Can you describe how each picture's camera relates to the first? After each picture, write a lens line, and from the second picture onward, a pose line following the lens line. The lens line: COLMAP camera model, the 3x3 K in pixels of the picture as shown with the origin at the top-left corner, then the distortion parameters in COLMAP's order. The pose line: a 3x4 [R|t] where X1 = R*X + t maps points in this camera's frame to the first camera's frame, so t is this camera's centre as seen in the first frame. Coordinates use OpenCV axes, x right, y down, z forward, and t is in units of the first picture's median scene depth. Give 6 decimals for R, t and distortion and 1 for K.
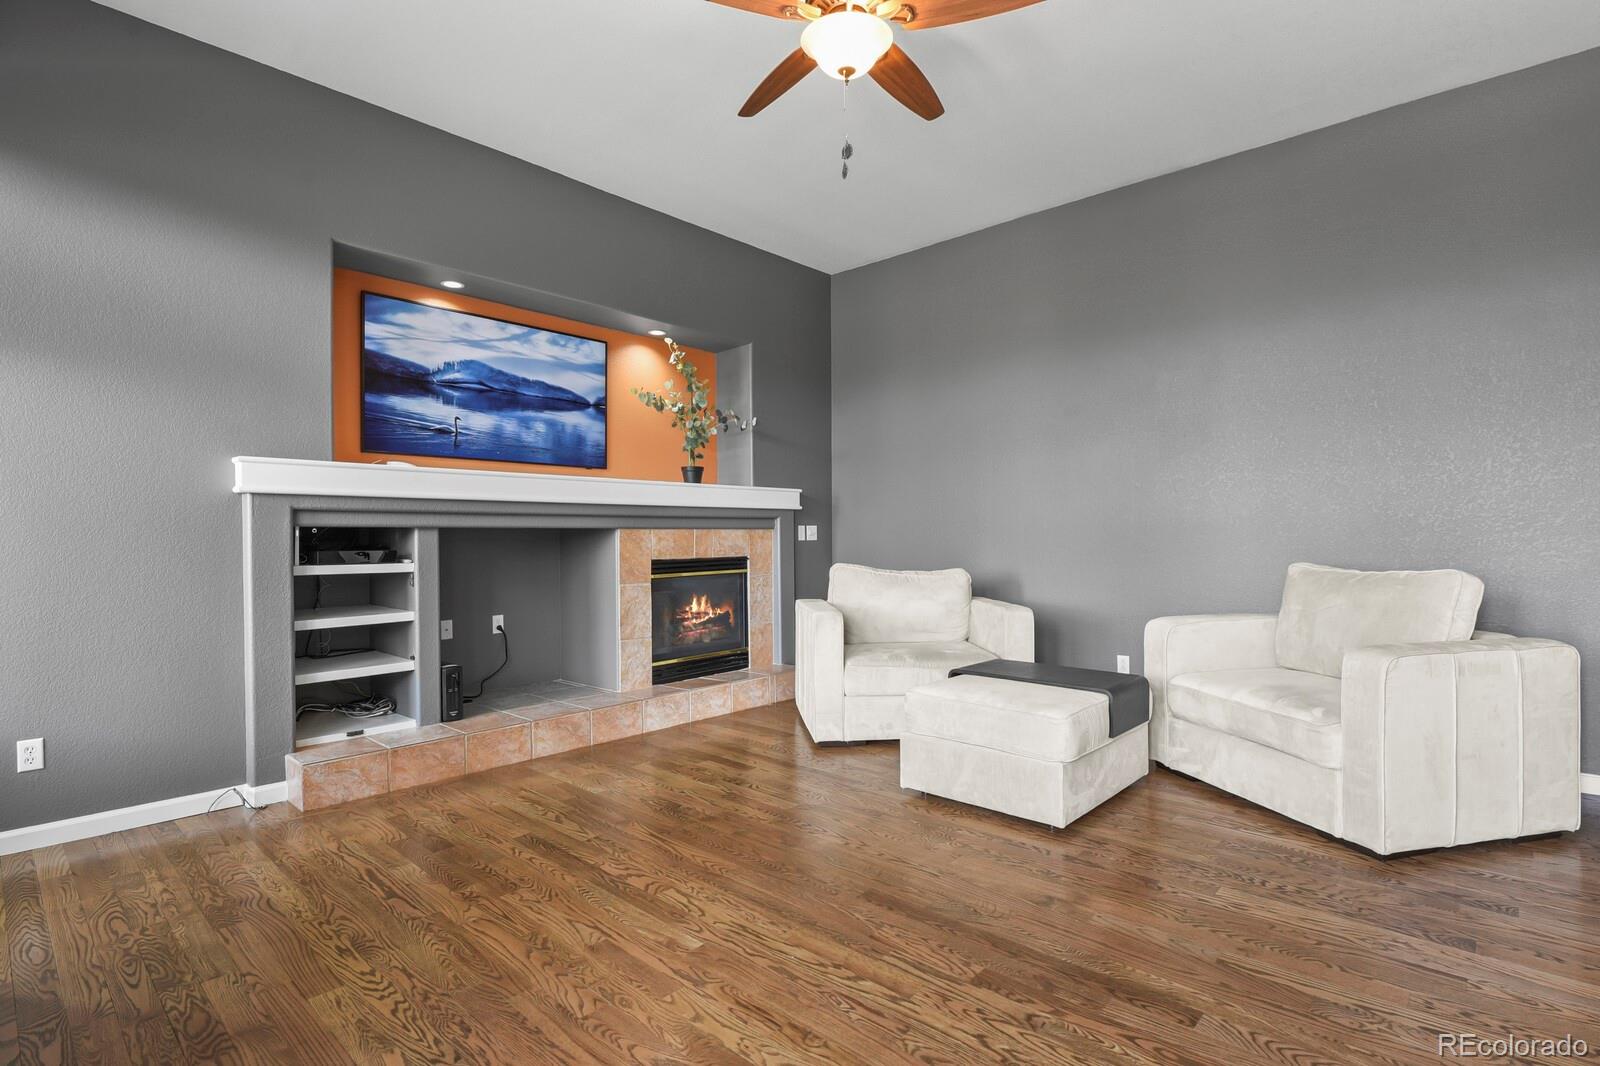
lens RADIAL K [[775.5, 0, 804.5], [0, 775.5, 538.0], [0, 0, 1]] dist [-0.008110, -0.002405]
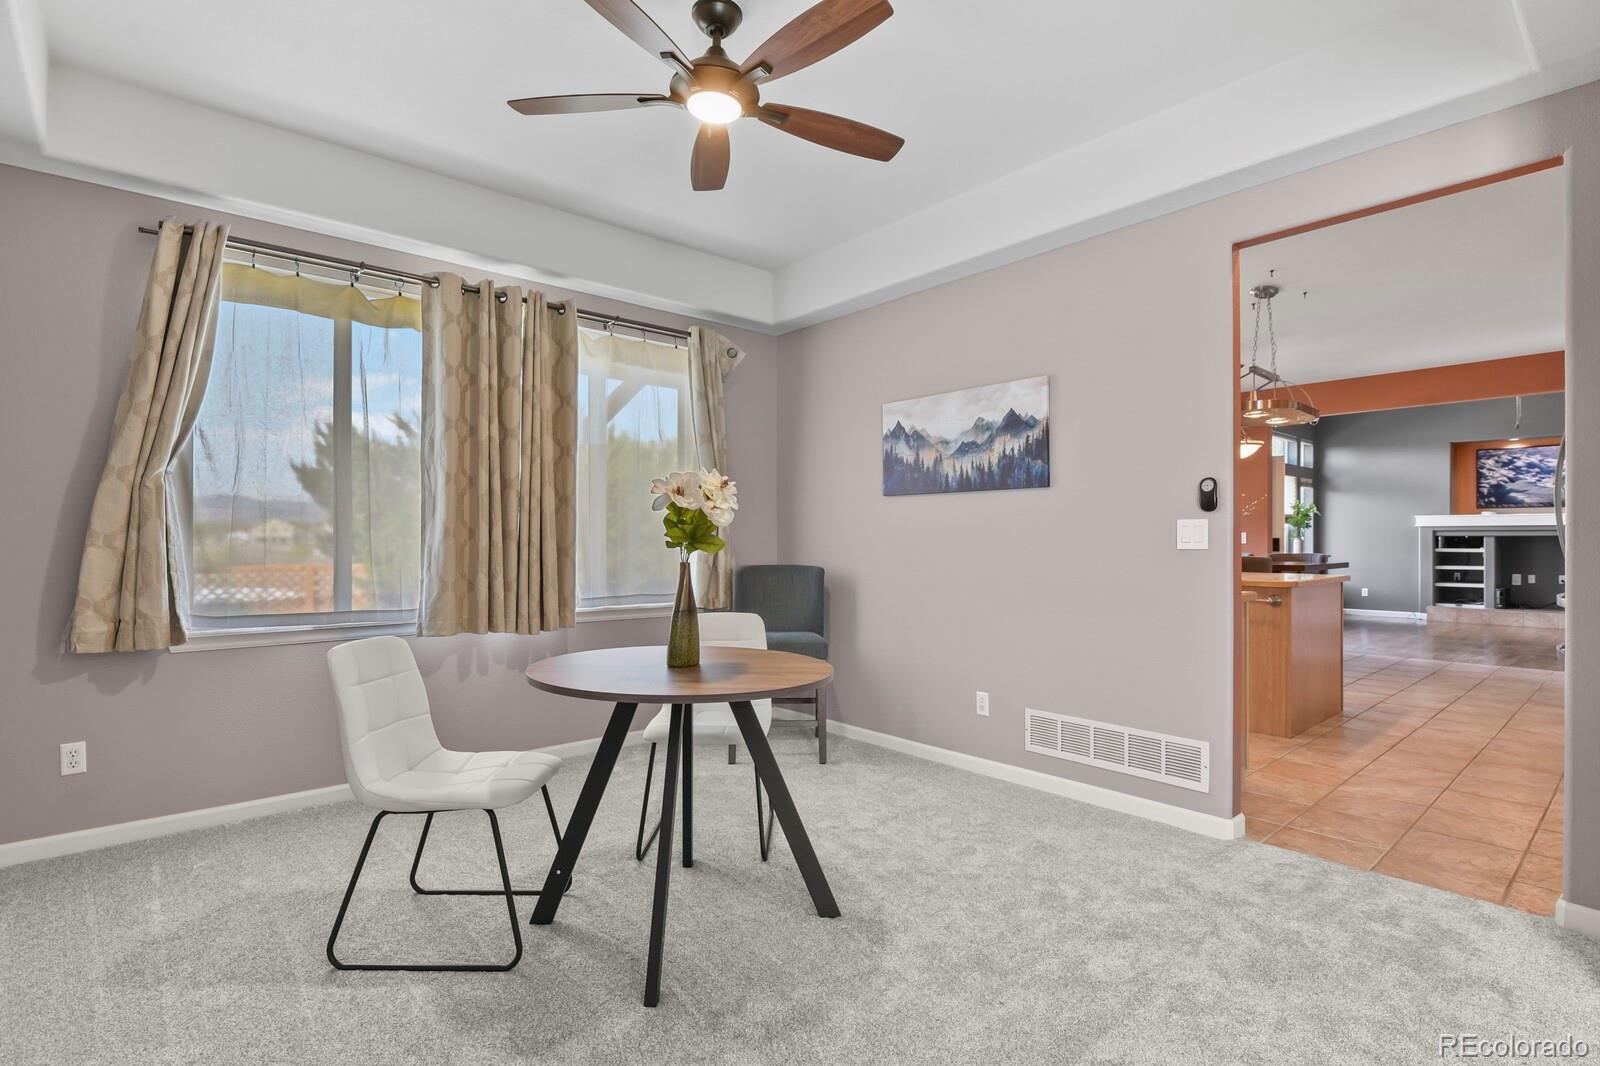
lens RADIAL K [[775.5, 0, 804.5], [0, 775.5, 538.0], [0, 0, 1]] dist [-0.008110, -0.002405]
pose [[-0.109204, 0.003813, -0.994012, 2.183831], [-0.001209, 0.999991, 0.003968, -0.013292], [0.994019, 0.001635, -0.109198, -0.977168]]
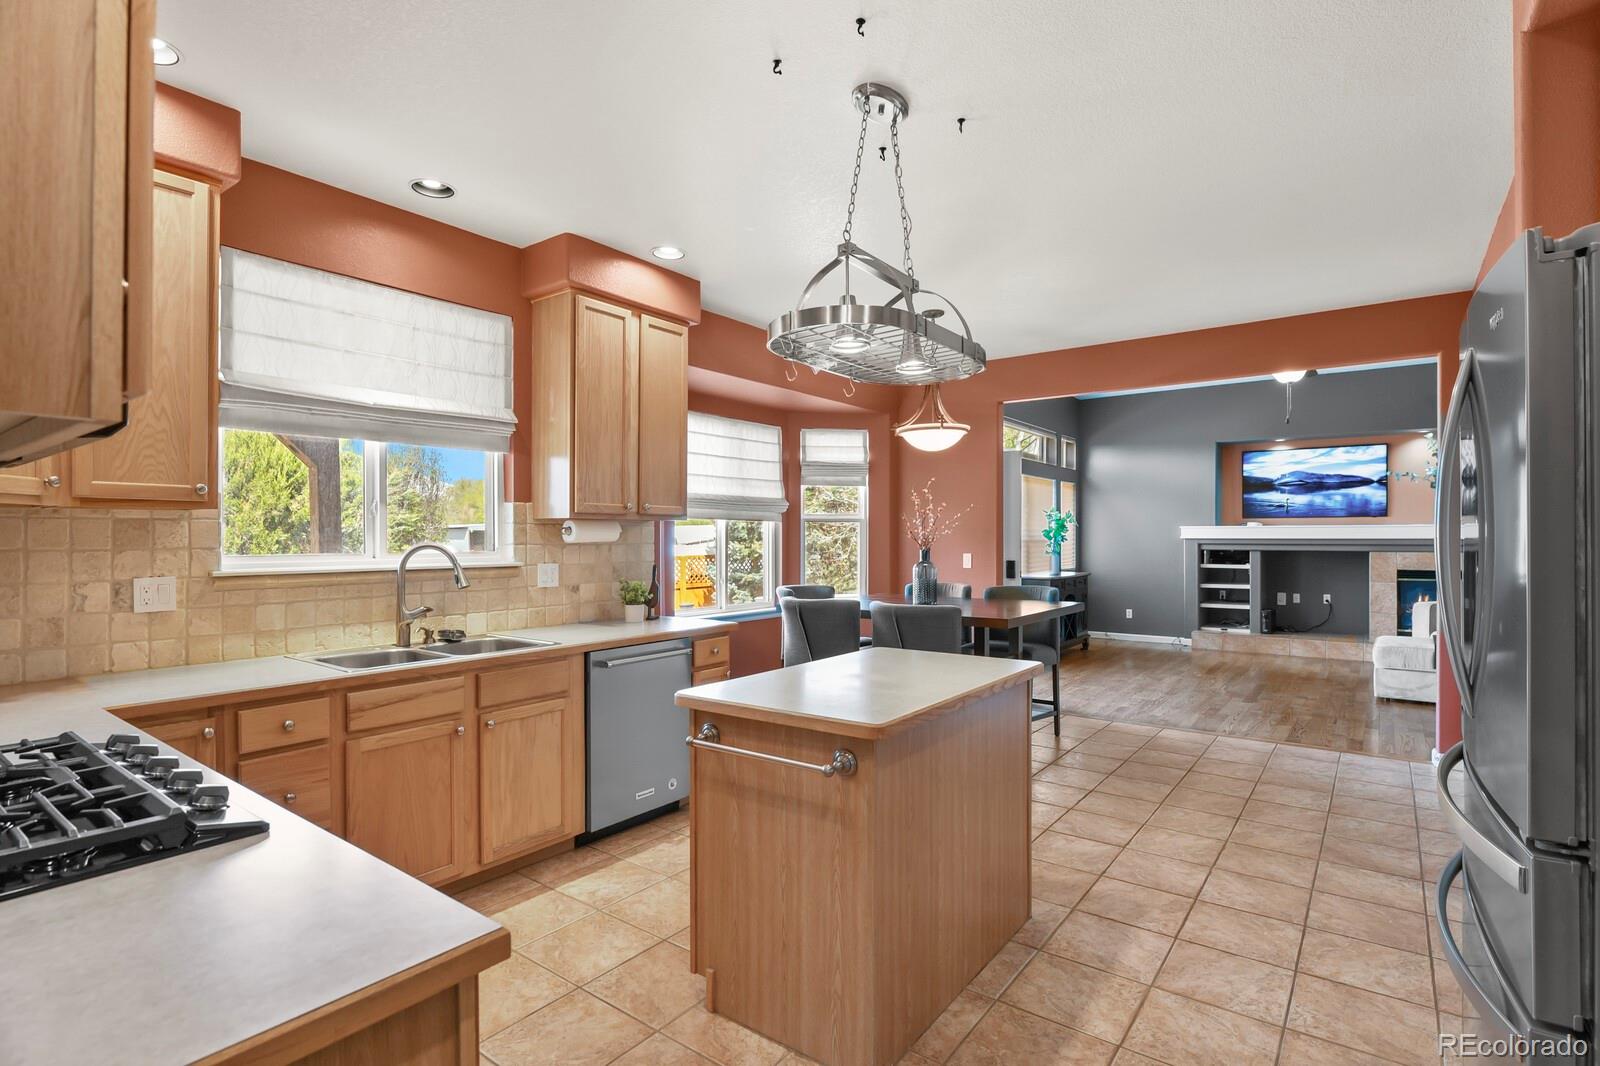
lens RADIAL K [[775.5, 0, 804.5], [0, 775.5, 538.0], [0, 0, 1]] dist [-0.008110, -0.002405]
pose [[0.096639, 0.006745, -0.995297, 1.541006], [-0.002042, 0.999976, 0.006579, -0.057381], [0.995317, 0.001397, 0.096650, -0.540254]]
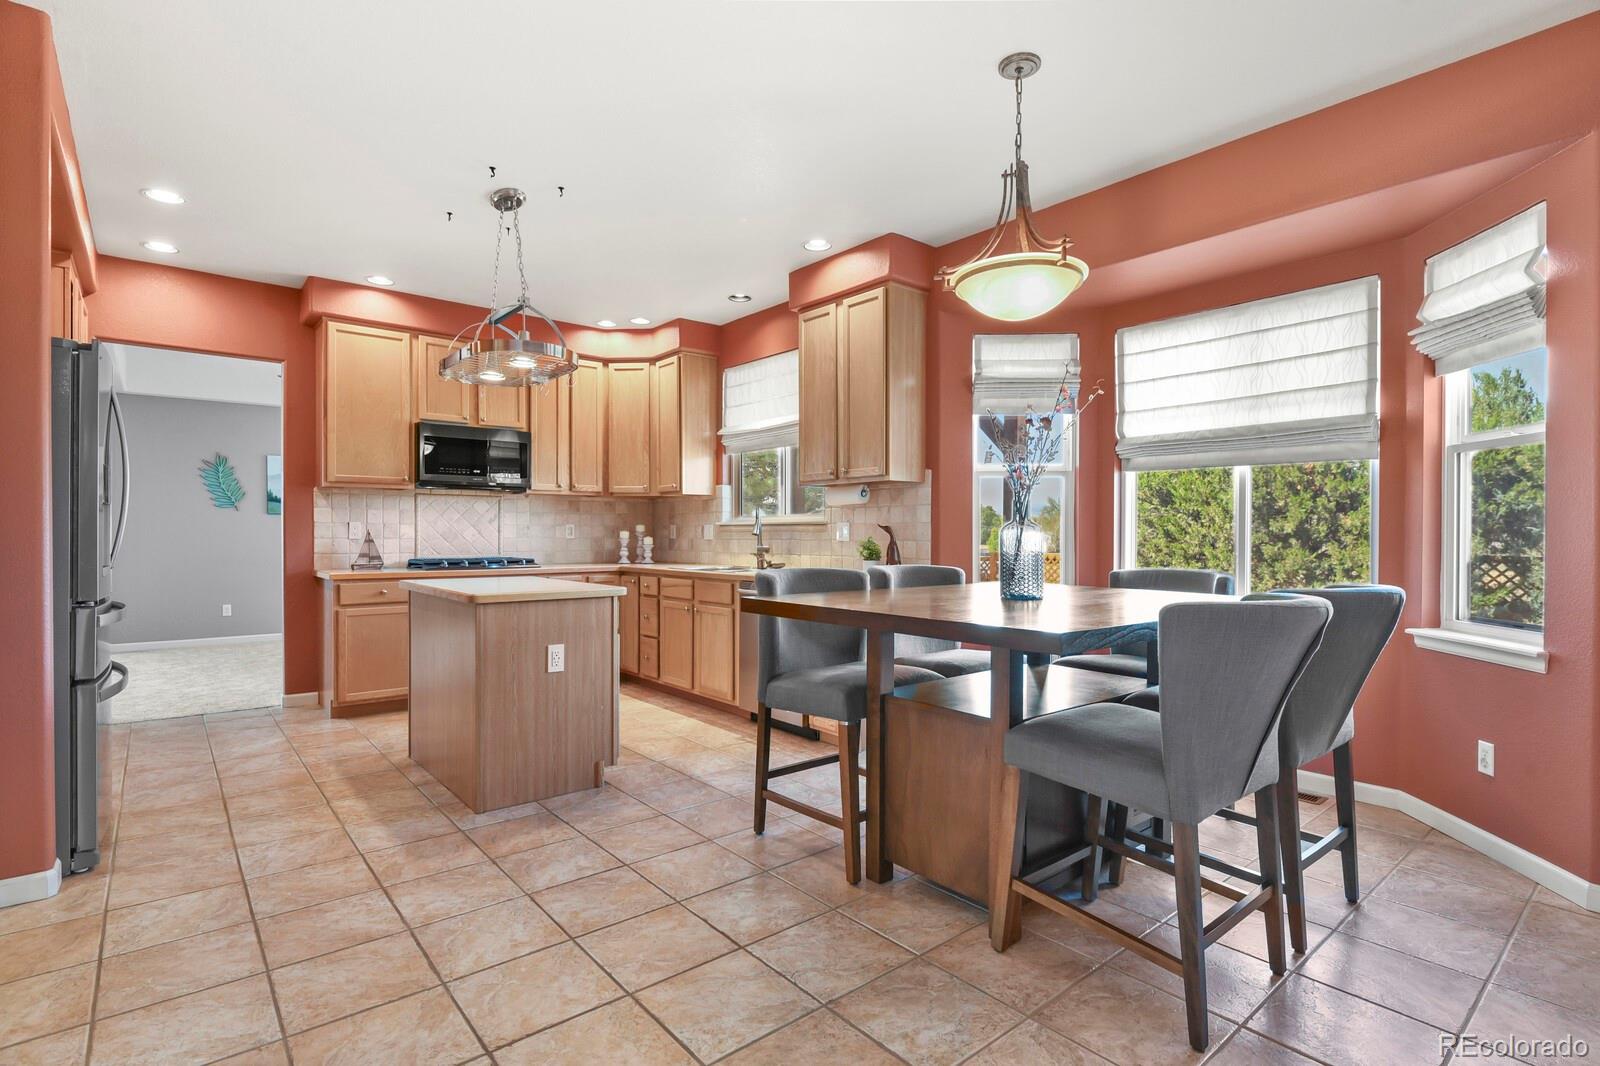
lens RADIAL K [[775.5, 0, 804.5], [0, 775.5, 538.0], [0, 0, 1]] dist [-0.008110, -0.002405]
pose [[-0.991440, 0.002359, 0.130542, 0.552233], [0.003487, 0.999959, 0.008413, -0.009347], [-0.130517, 0.008796, -0.991407, 0.364256]]
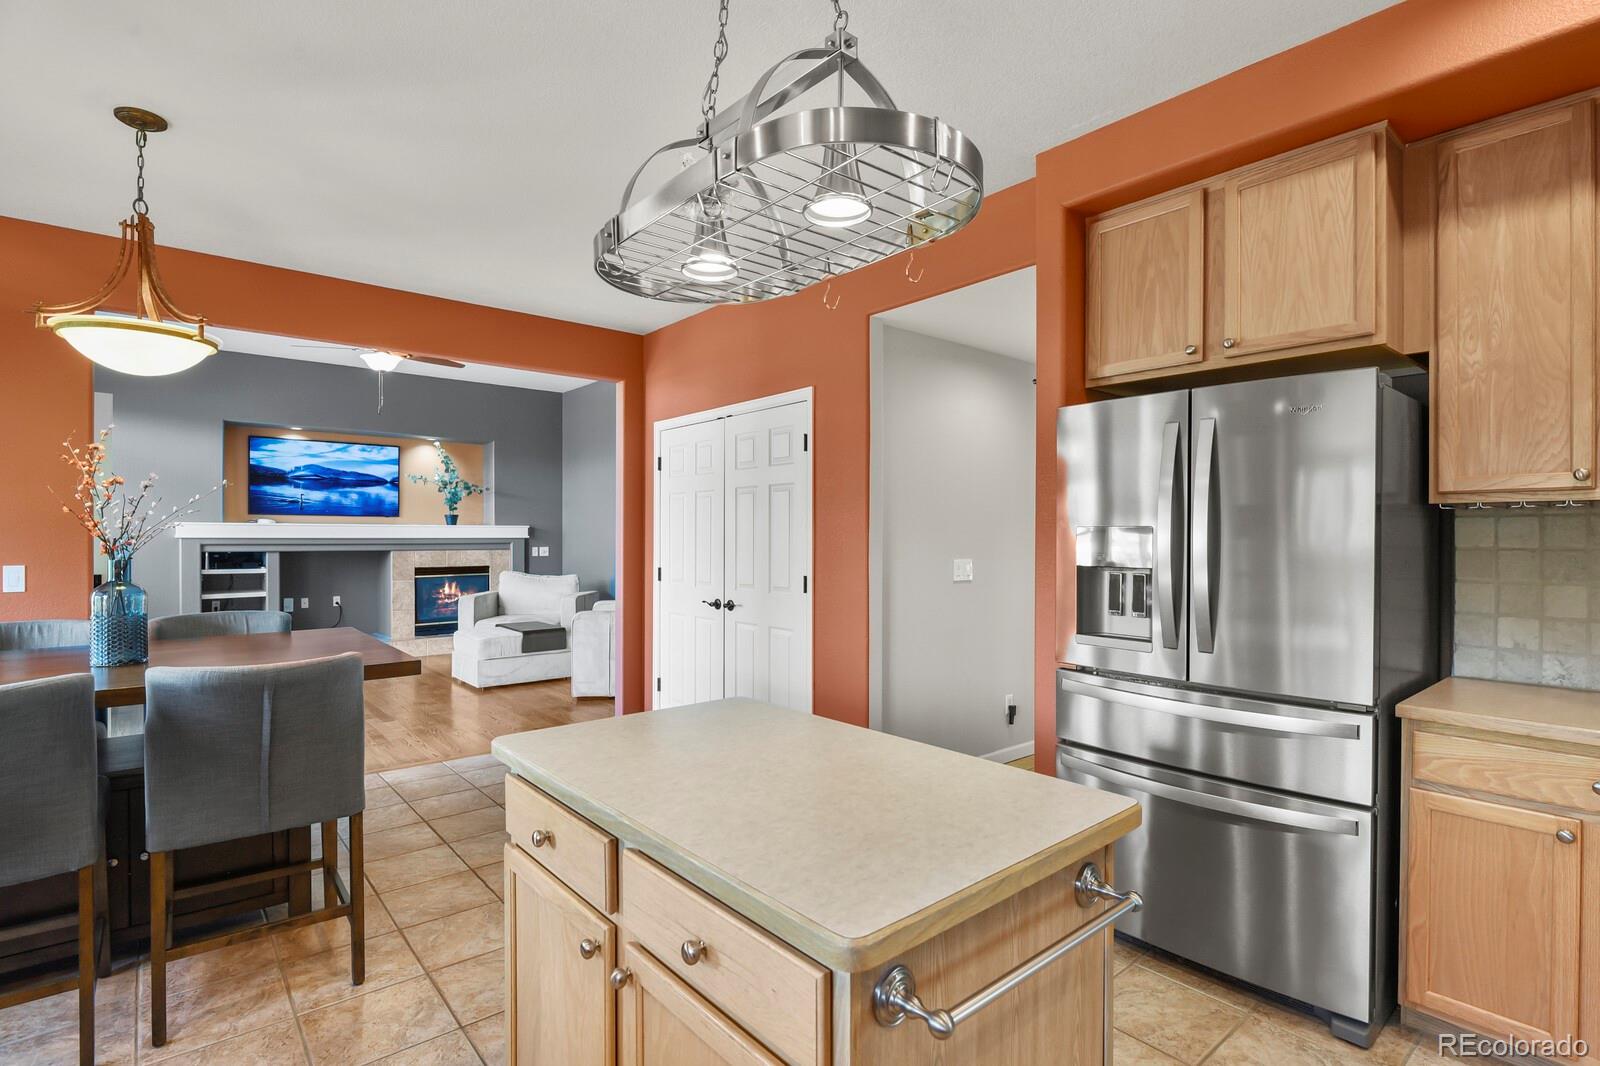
lens RADIAL K [[775.5, 0, 804.5], [0, 775.5, 538.0], [0, 0, 1]] dist [-0.008110, -0.002405]
pose [[0.992234, 0.007805, -0.124139, 1.041298], [-0.007747, 0.999970, 0.000949, -0.055866], [0.124143, 0.000020, 0.992264, -0.771757]]
